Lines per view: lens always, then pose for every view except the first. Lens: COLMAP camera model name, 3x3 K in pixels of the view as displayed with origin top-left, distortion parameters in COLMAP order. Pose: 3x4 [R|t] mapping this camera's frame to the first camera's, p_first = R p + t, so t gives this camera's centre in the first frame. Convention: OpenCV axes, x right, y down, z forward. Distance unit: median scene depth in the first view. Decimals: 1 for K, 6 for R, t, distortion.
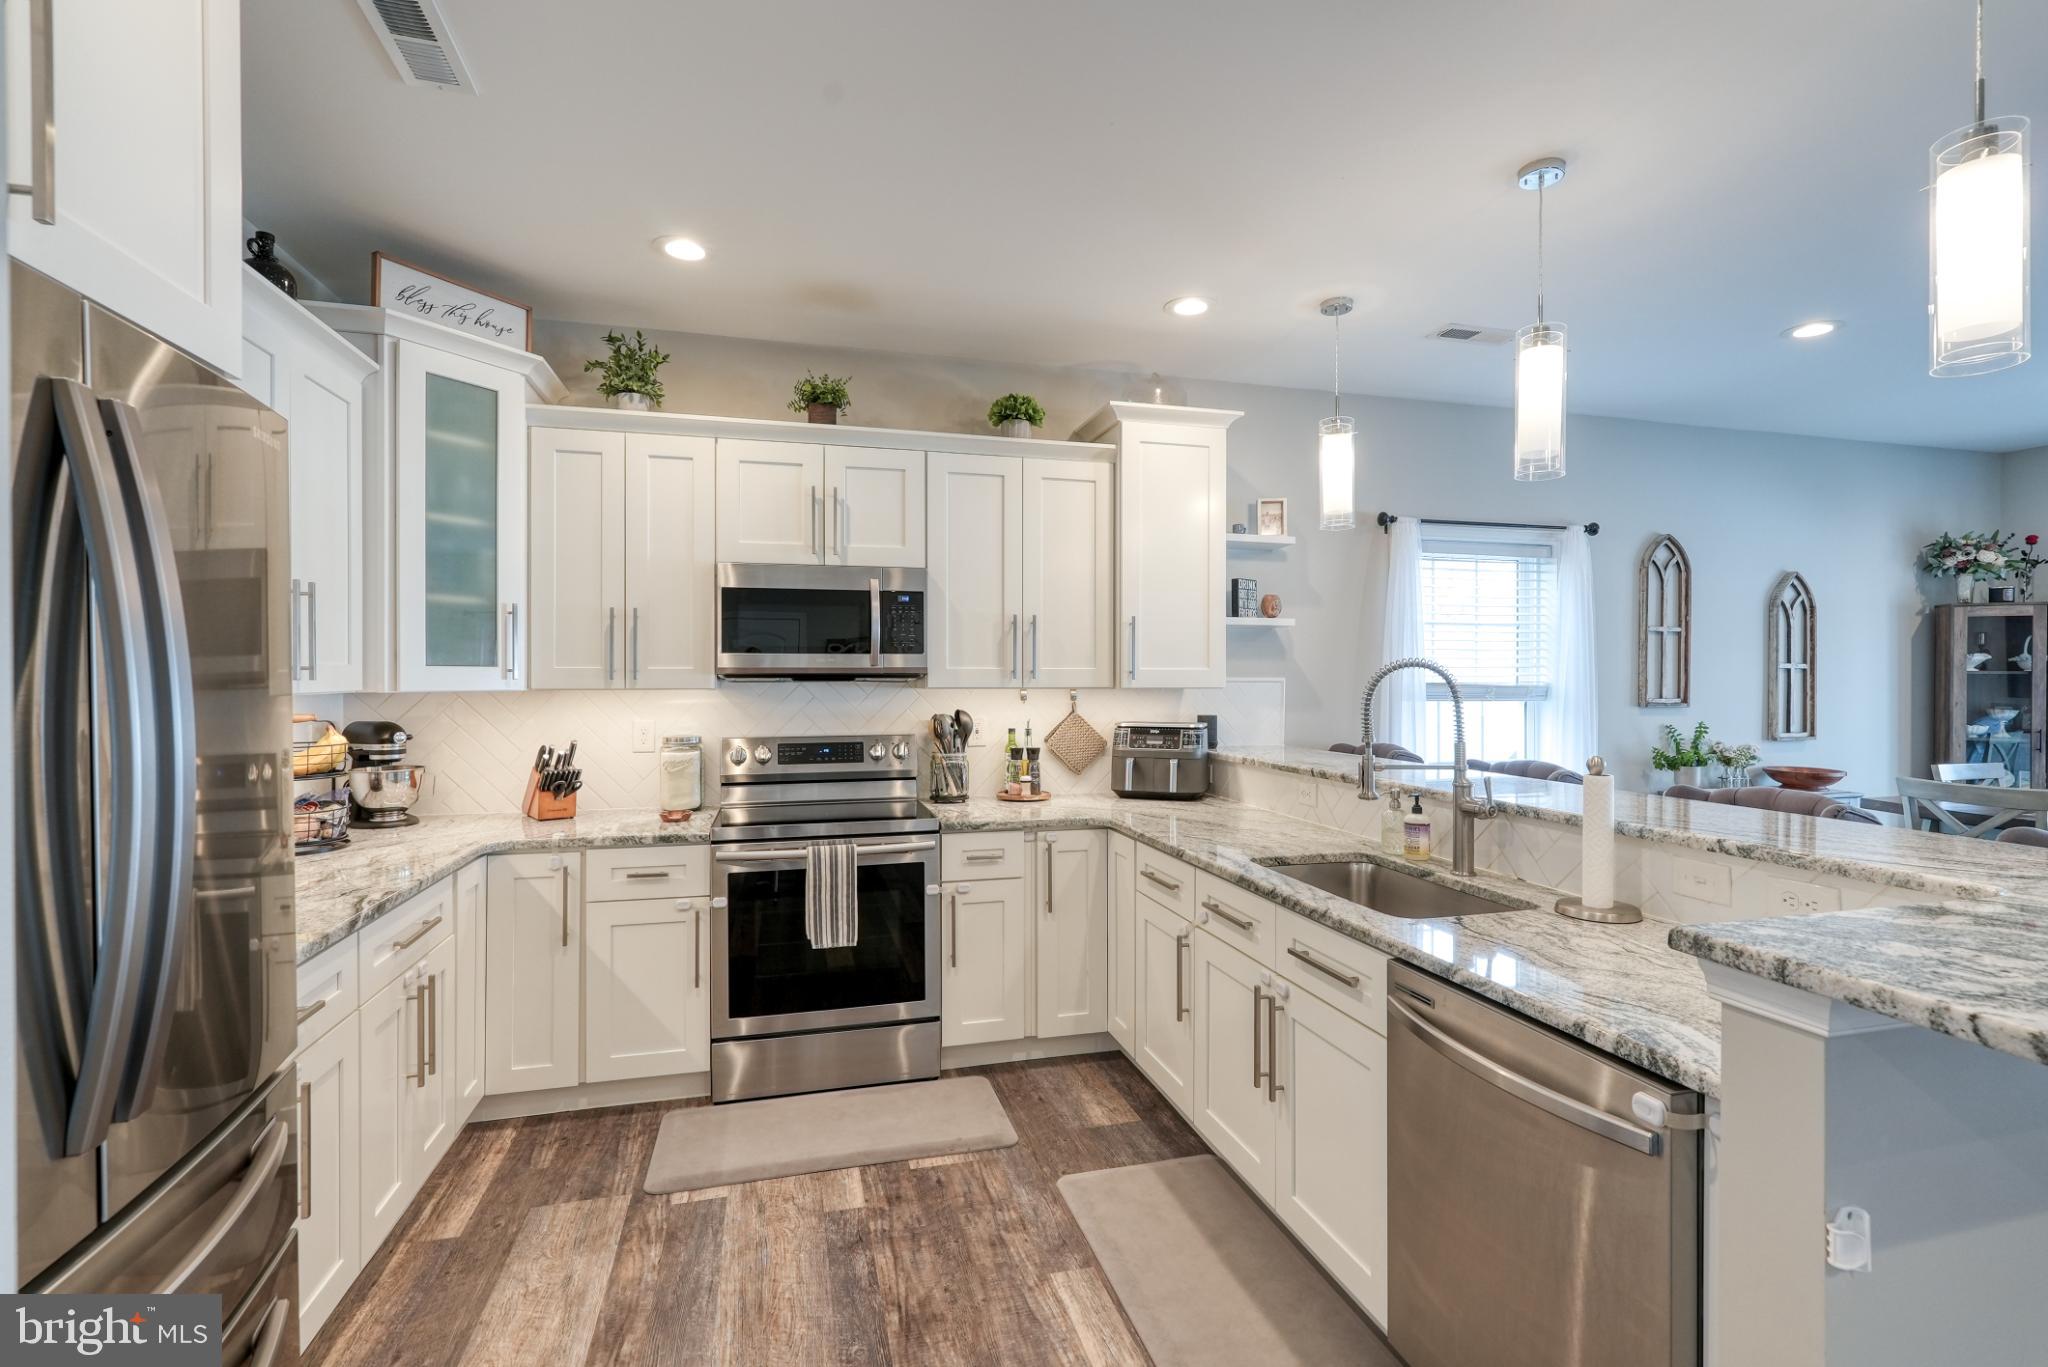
lens RADIAL K [[931.7, 0, 1029.1], [0, 931.7, 678.9], [0, 0, 1]] dist [-0.007575, 0.003242]
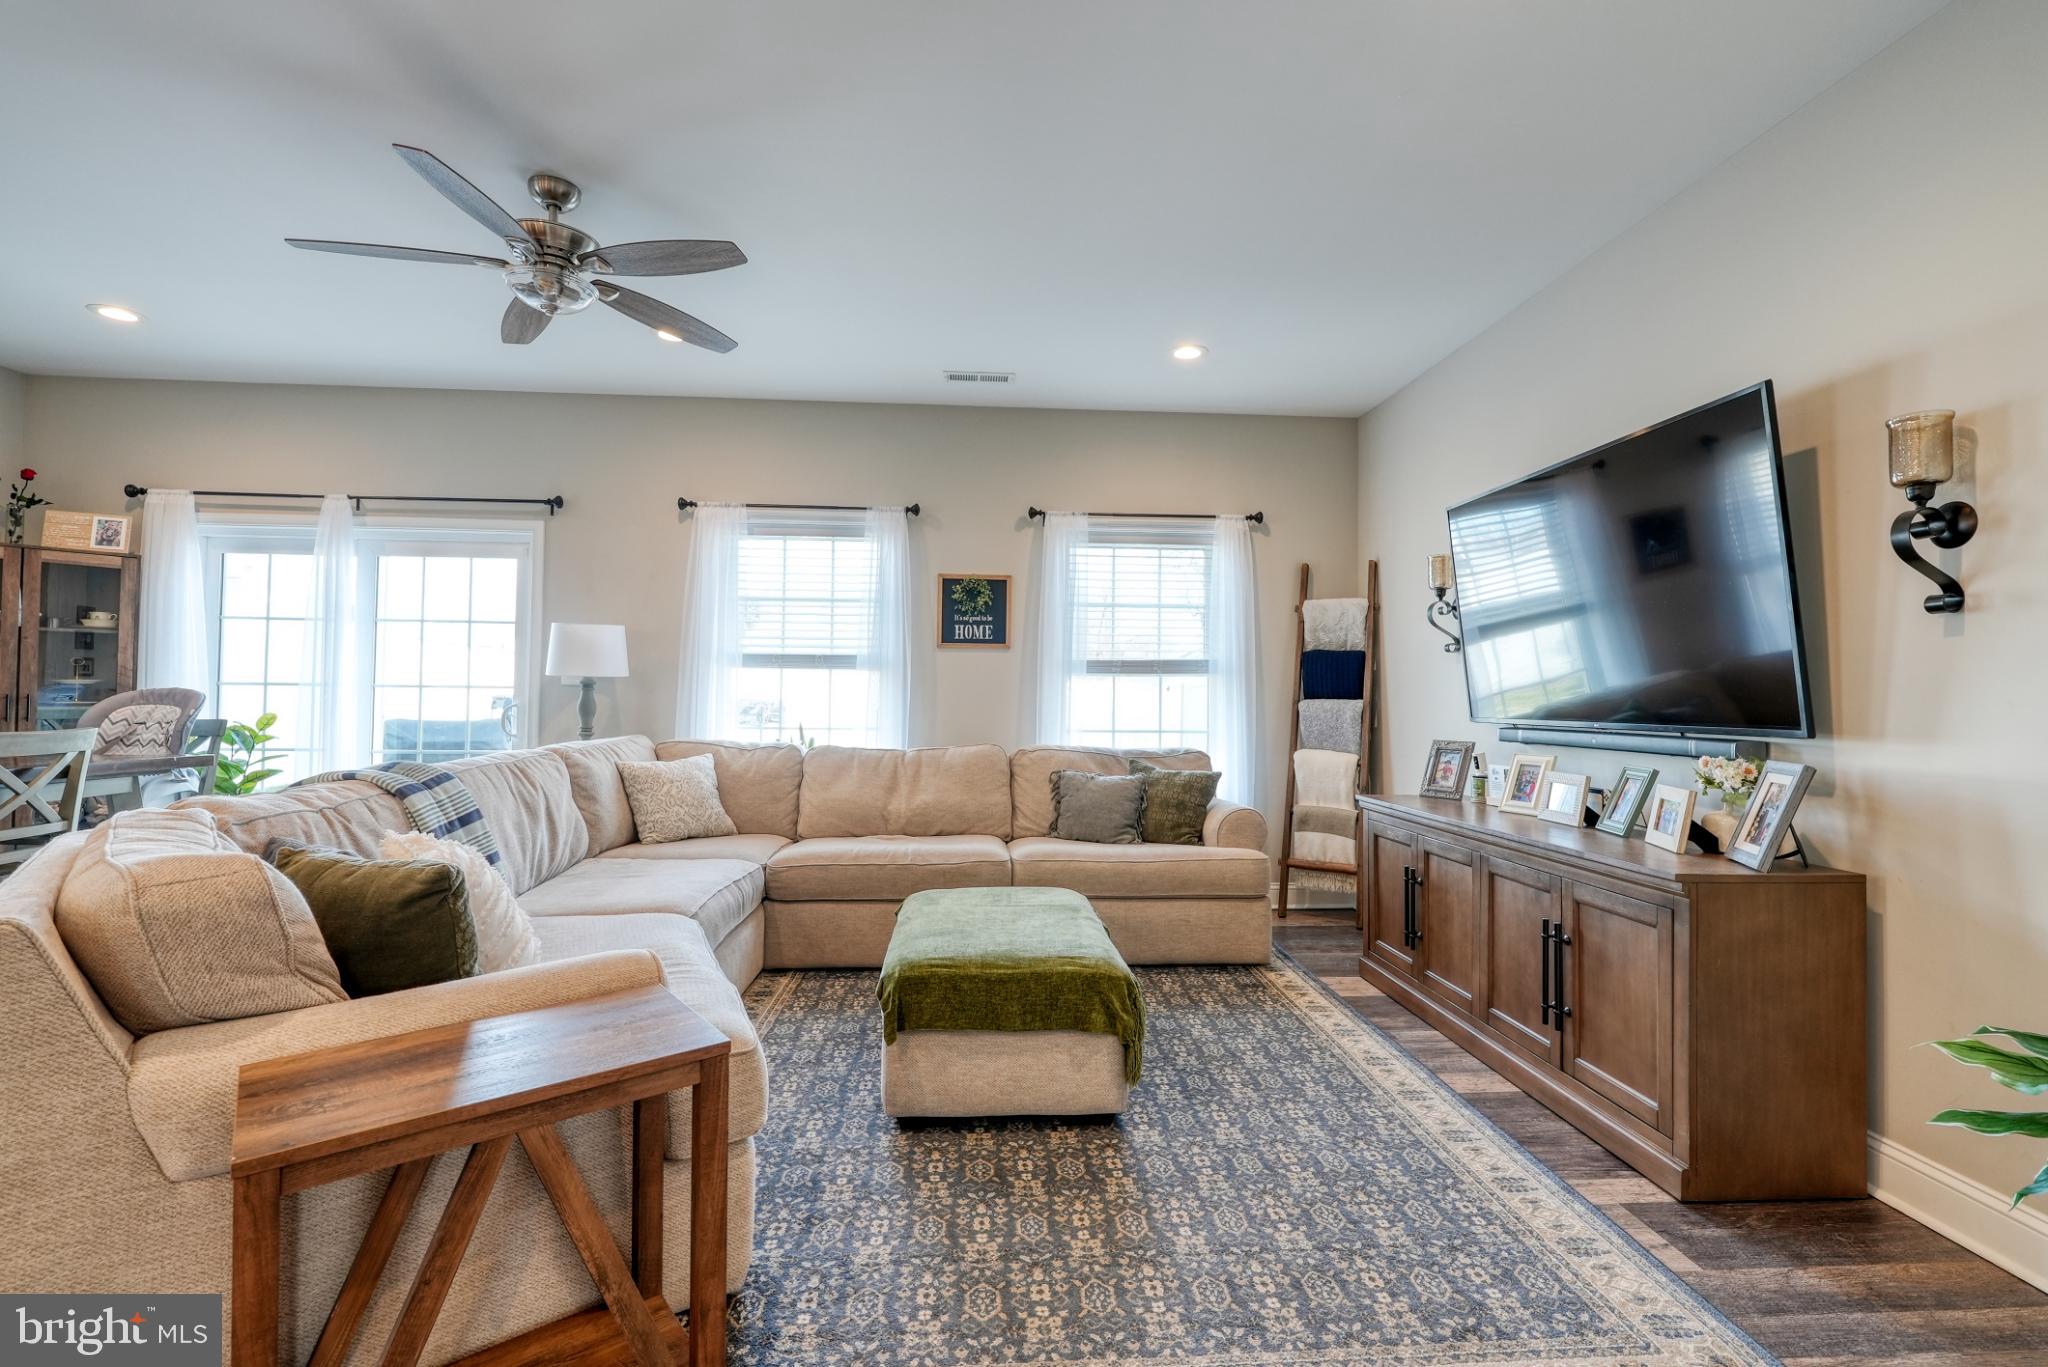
lens RADIAL K [[931.7, 0, 1031.8], [0, 931.7, 680.0], [0, 0, 1]] dist [-0.007575, 0.003242]
pose [[0.192168, 0.021642, 0.981123, 0.695245], [-0.007374, 0.999760, -0.020609, 0.079939], [-0.981334, -0.003275, 0.192282, -0.108722]]
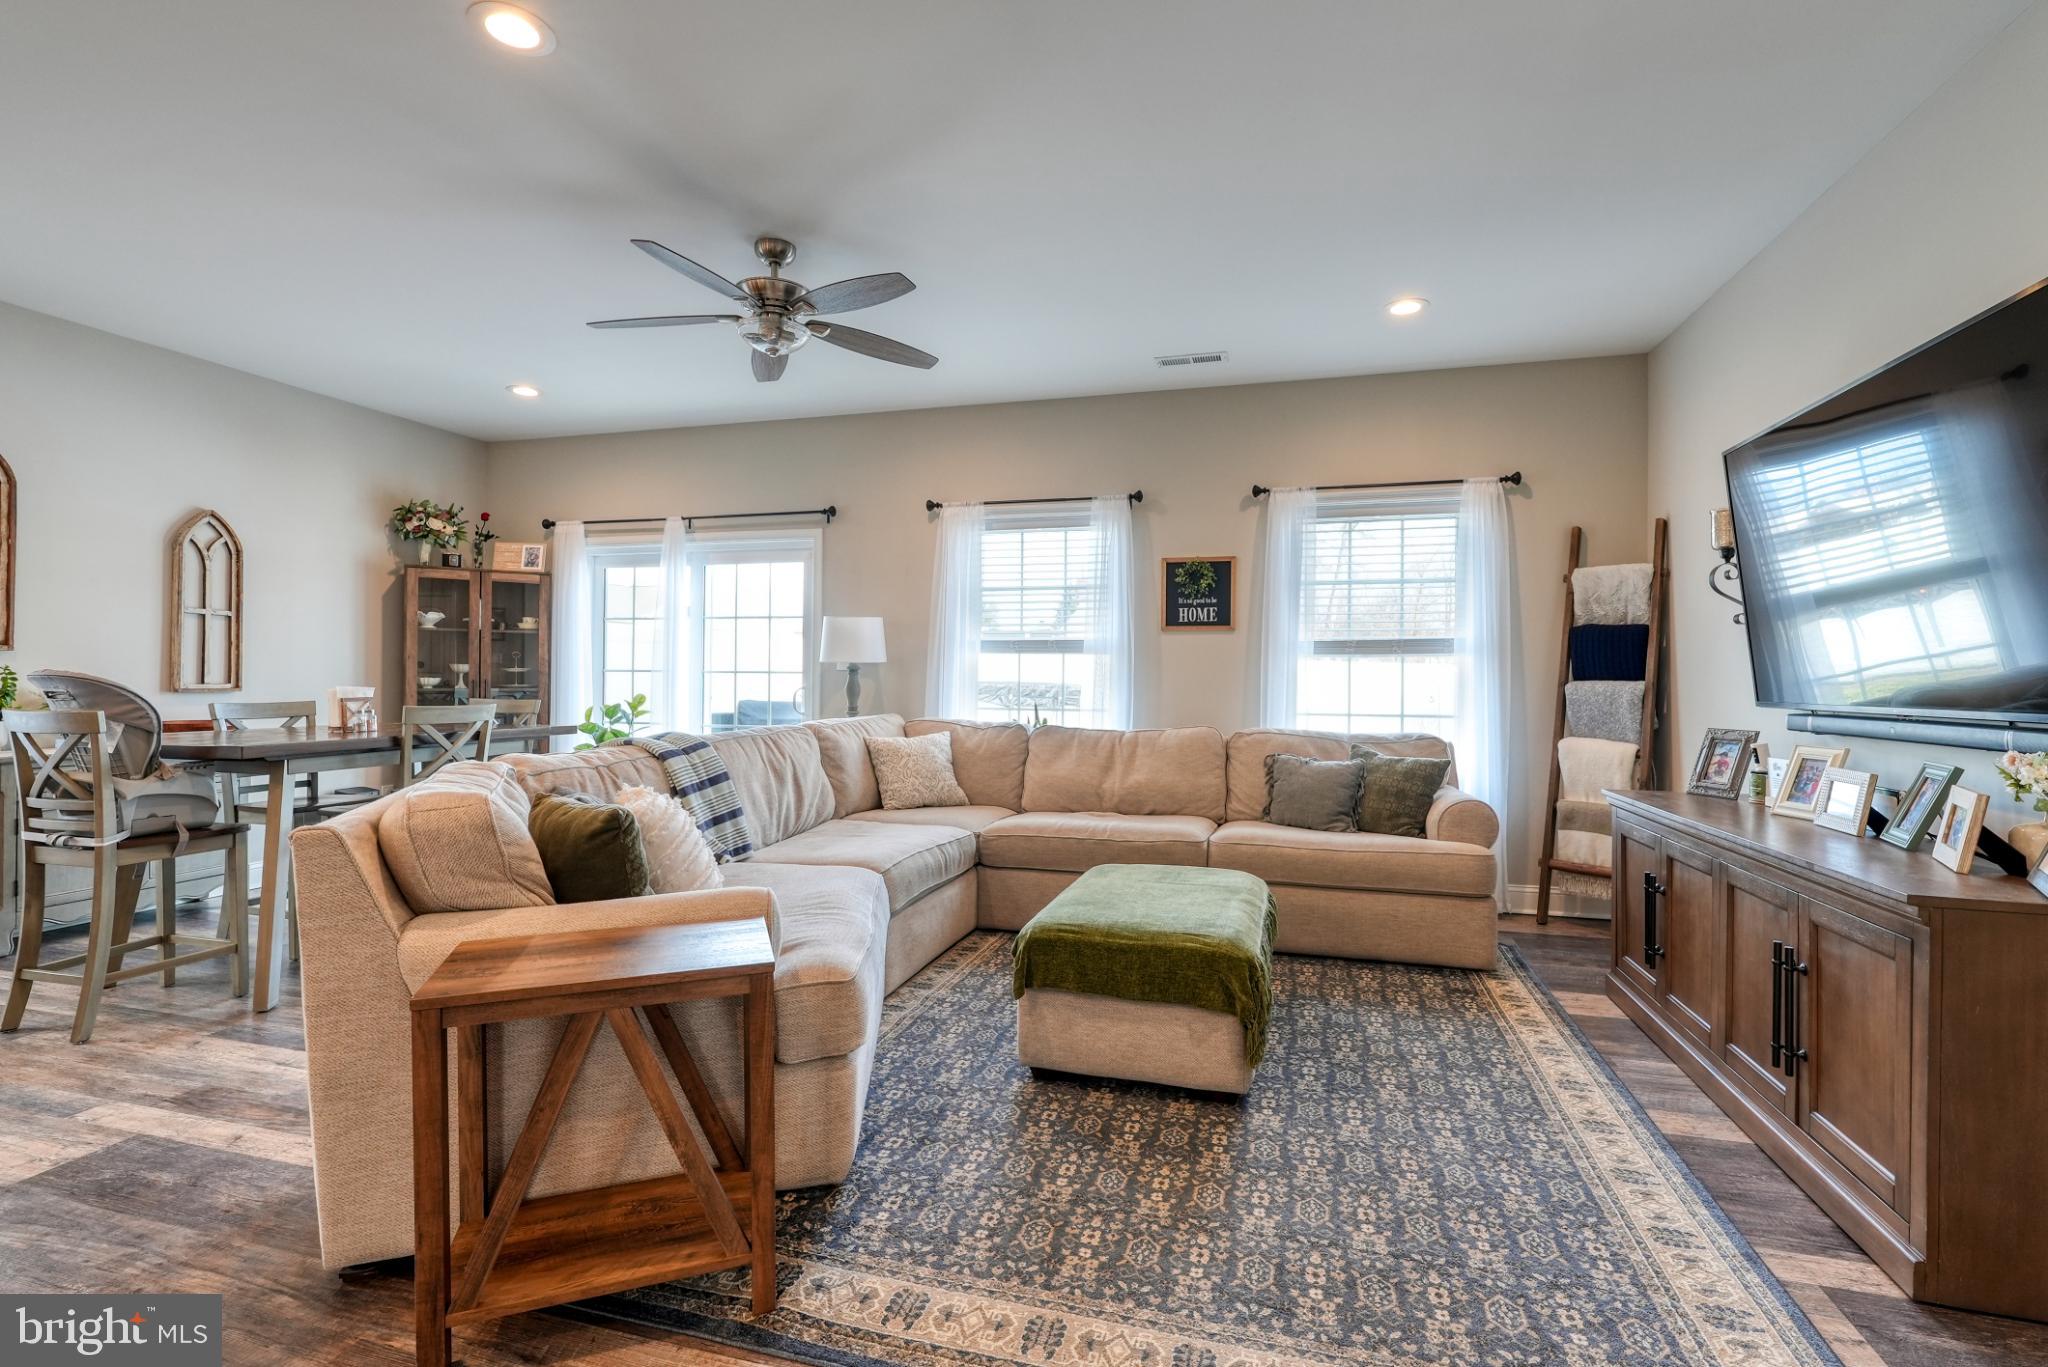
lens RADIAL K [[931.7, 0, 1027.9], [0, 931.7, 679.8], [0, 0, 1]] dist [-0.007575, 0.003242]
pose [[0.515522, 0.003958, 0.856867, 0.720045], [-0.005065, 0.999986, -0.001572, 0.081378], [-0.856861, -0.003530, 0.515535, -0.273302]]
